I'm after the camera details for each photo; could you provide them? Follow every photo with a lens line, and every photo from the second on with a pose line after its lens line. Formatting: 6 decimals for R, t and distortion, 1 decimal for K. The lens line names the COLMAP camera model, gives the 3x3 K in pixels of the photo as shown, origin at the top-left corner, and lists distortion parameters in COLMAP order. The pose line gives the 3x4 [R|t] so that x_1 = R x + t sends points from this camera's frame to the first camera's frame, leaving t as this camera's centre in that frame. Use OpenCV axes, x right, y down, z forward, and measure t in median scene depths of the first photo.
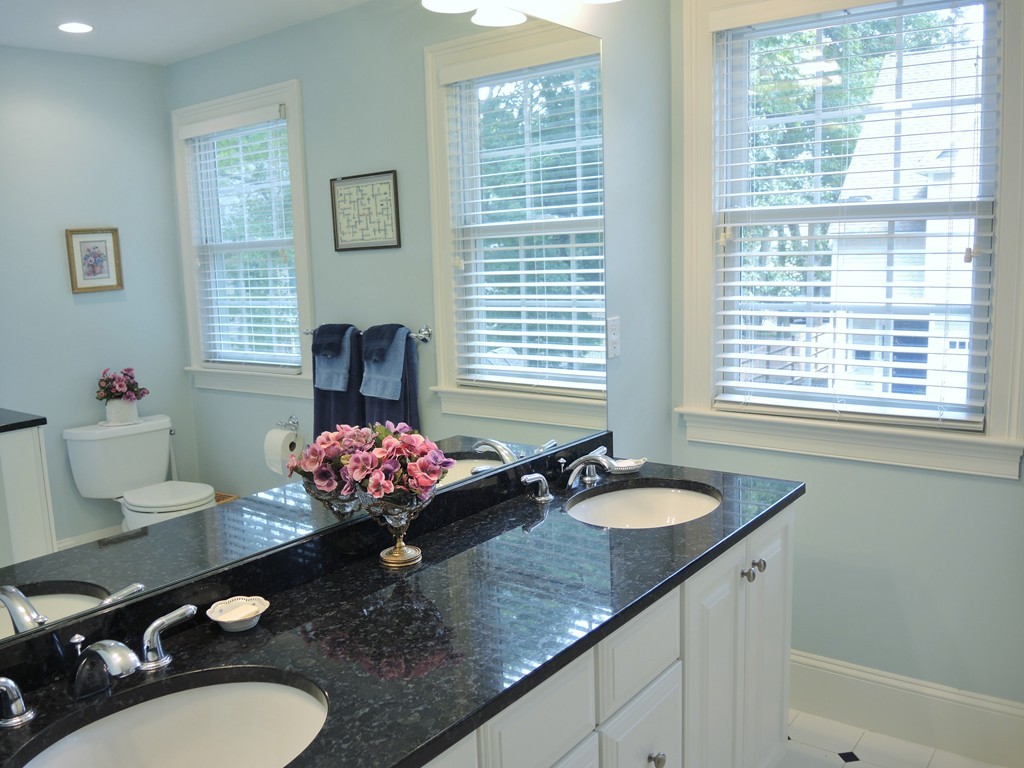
lens RADIAL K [[862.5, 0, 513.1], [0, 862.5, 386.2], [0, 0, 1]] dist [-0.038679, -0.036833]
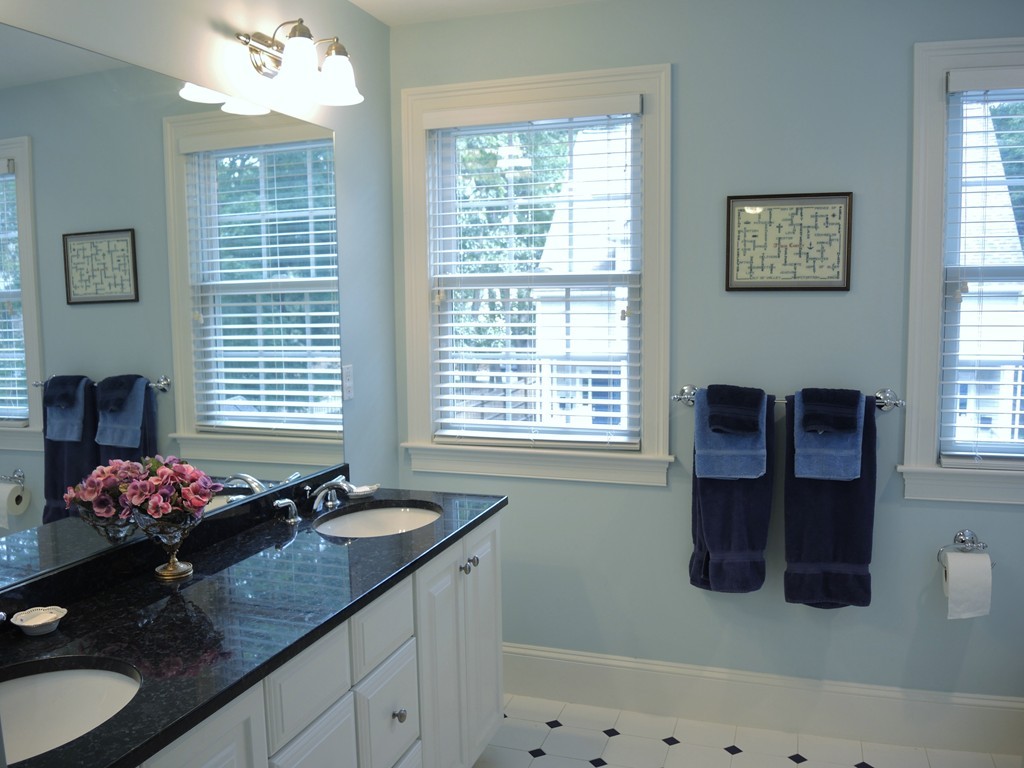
lens RADIAL K [[862.5, 0, 515.2], [0, 862.5, 389.0], [0, 0, 1]] dist [-0.038679, -0.036833]
pose [[0.947368, -0.014940, 0.319797, -0.041557], [0.033332, 0.998085, -0.052117, 0.020124], [-0.318406, 0.060033, 0.946051, -0.172756]]
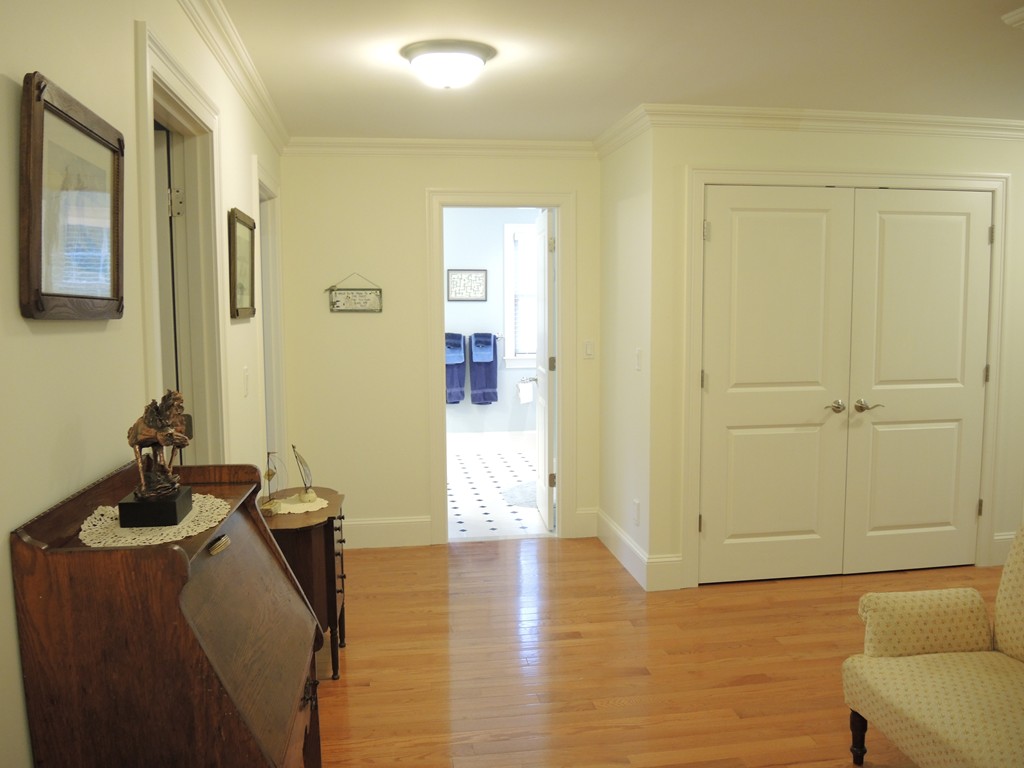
lens RADIAL K [[862.5, 0, 512.3], [0, 862.5, 383.9], [0, 0, 1]] dist [-0.038679, -0.036833]
pose [[0.705921, -0.044045, 0.706920, -1.860937], [0.092148, 0.995293, -0.030005, 0.325363], [-0.702271, 0.086322, 0.706657, -1.949665]]
